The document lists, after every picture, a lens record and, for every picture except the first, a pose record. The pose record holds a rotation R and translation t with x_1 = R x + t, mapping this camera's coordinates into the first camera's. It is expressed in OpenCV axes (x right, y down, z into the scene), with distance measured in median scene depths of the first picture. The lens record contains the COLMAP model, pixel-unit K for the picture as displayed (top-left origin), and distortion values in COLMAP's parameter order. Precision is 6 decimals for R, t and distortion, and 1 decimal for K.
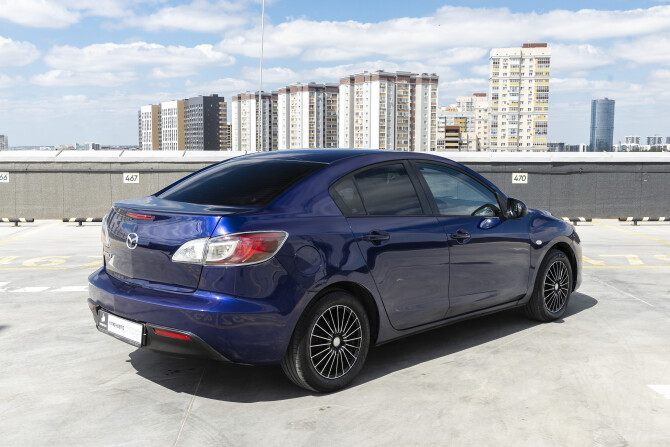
lens RADIAL K [[701.3, 0, 363.1], [0, 701.3, 230.4], [0, 0, 1]] dist [-0.000647, 0.000000]
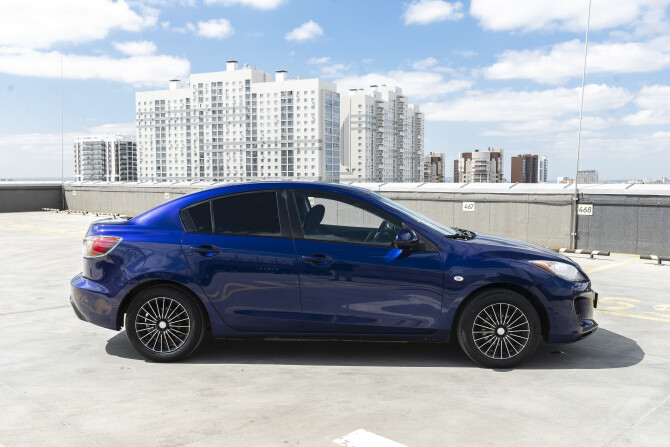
lens RADIAL K [[642.0, 0, 334.8], [0, 642.0, 222.0], [0, 0, 1]] dist [0.006152, 0.000000]
pose [[0.691142, 0.044765, -0.721331, 0.896162], [-0.083511, 0.996341, -0.018185, -0.034251], [0.717878, 0.072808, 0.692351, 0.321104]]
